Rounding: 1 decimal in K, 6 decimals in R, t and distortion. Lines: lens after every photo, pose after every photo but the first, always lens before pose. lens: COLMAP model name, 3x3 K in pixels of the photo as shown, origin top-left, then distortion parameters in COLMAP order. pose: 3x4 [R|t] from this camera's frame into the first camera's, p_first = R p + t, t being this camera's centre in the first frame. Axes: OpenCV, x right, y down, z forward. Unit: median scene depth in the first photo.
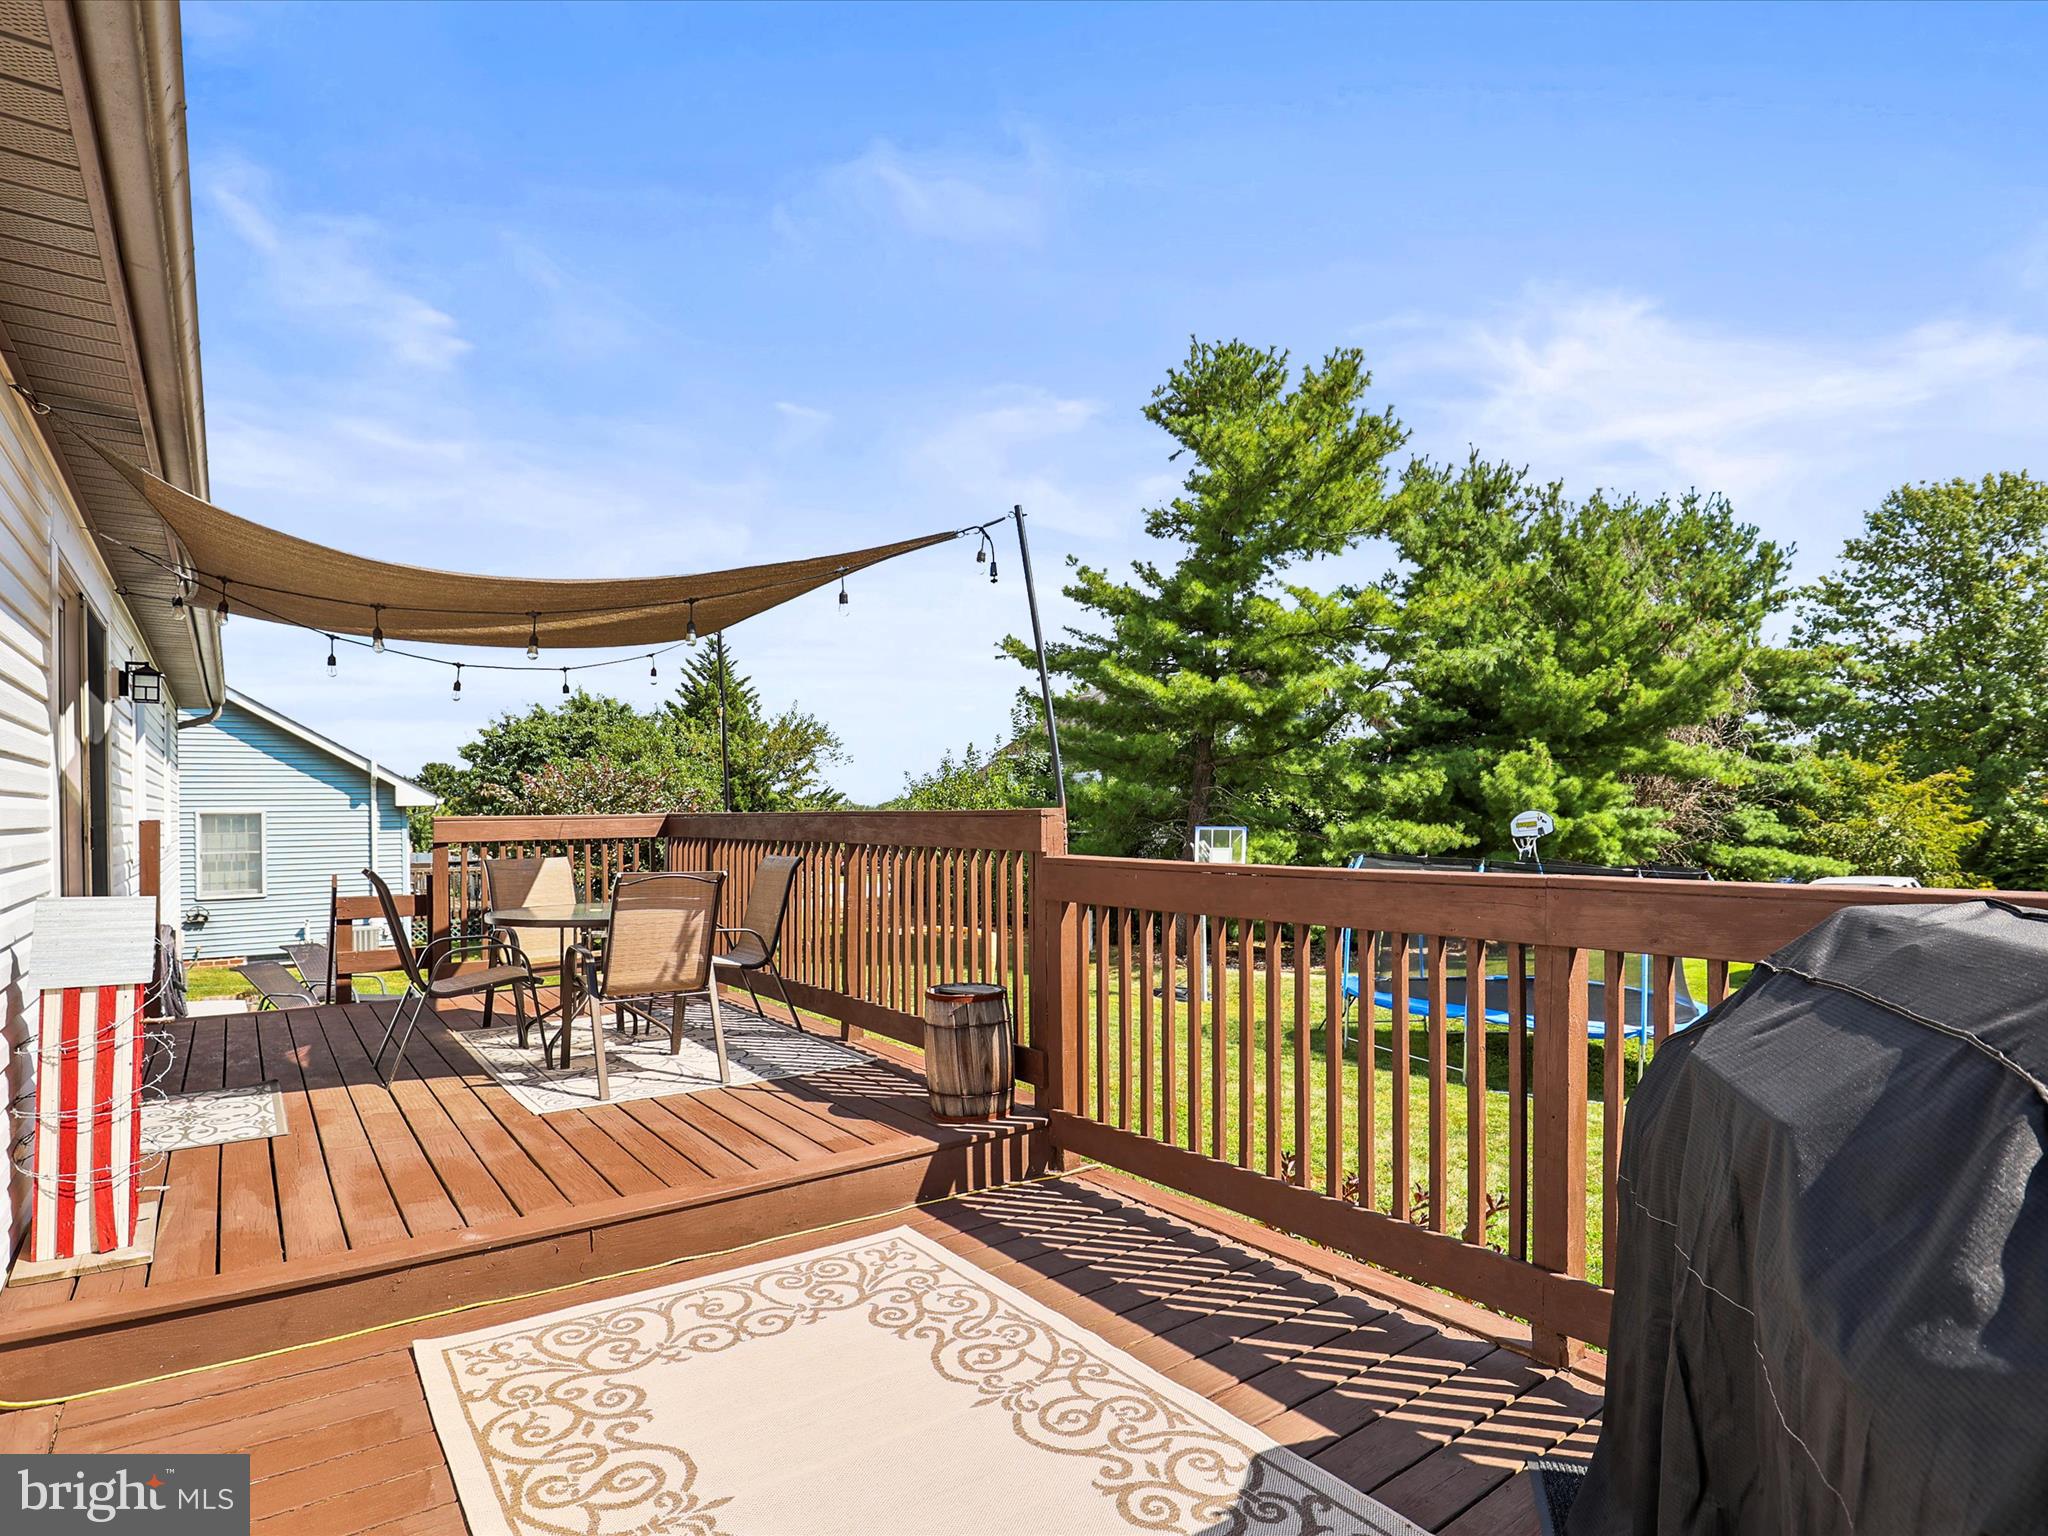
lens RADIAL K [[1097.0, 0, 1019.8], [0, 1097.0, 833.1], [0, 0, 1]] dist [-0.026133, 0.000437]
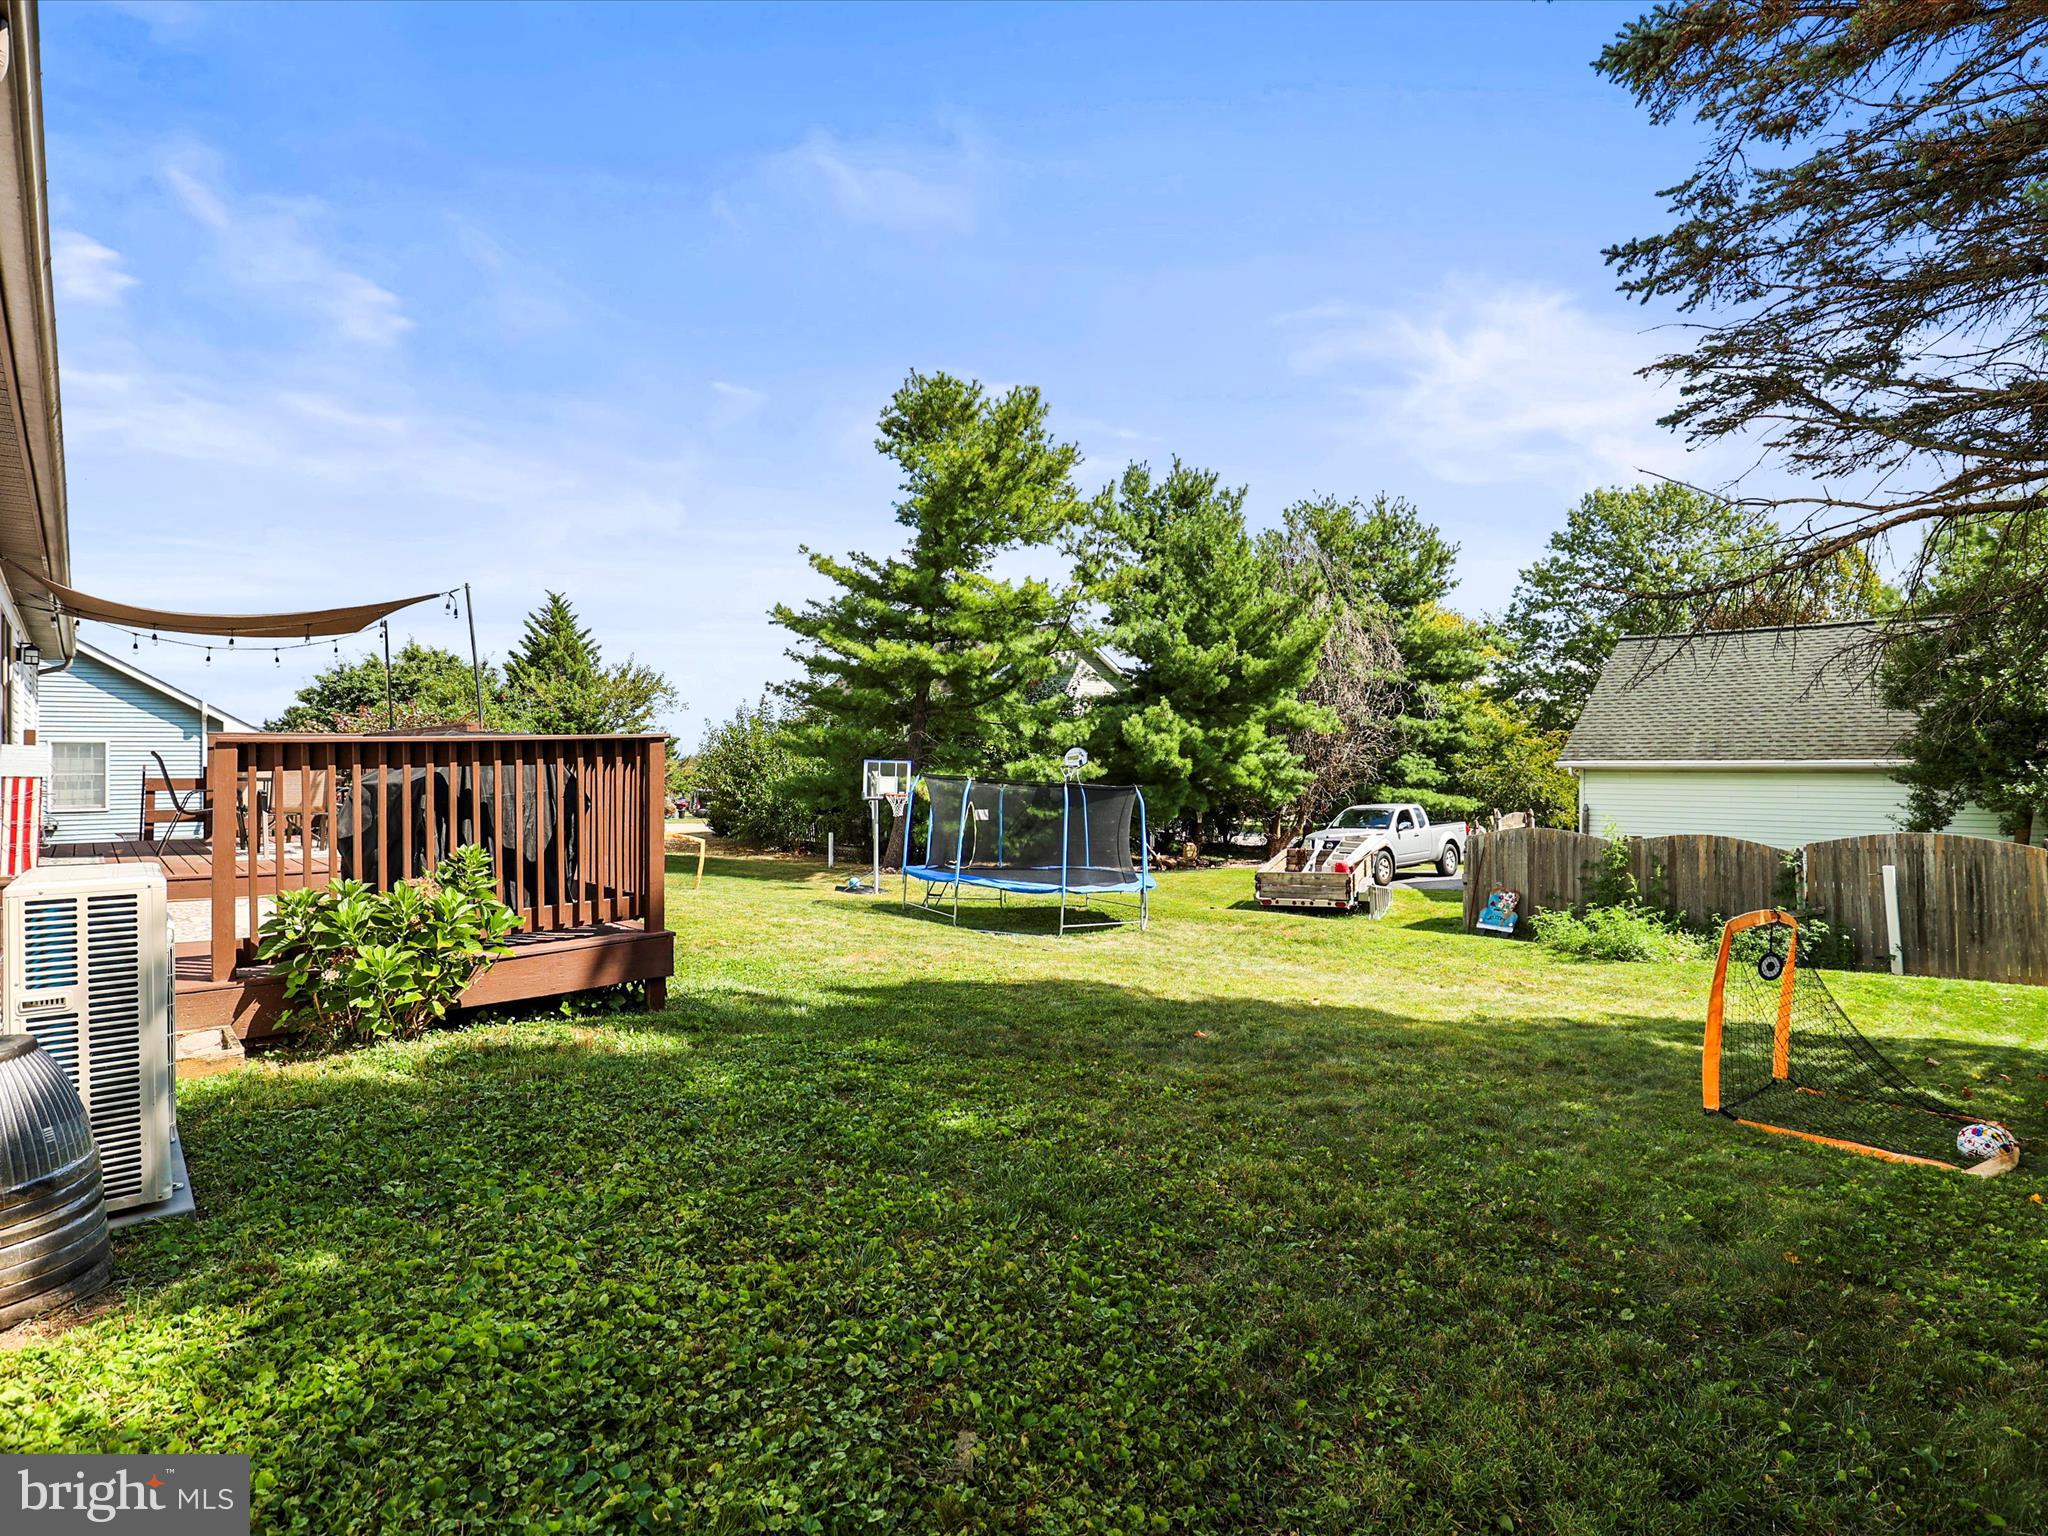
lens RADIAL K [[1068.3, 0, 1017.3], [0, 1068.3, 776.1], [0, 0, 1]] dist [-0.031113, 0.001447]
pose [[0.994642, 0.007756, 0.103087, 0.158596], [-0.007024, 0.999948, -0.007459, 0.016506], [-0.103139, 0.006695, 0.994644, -0.217574]]
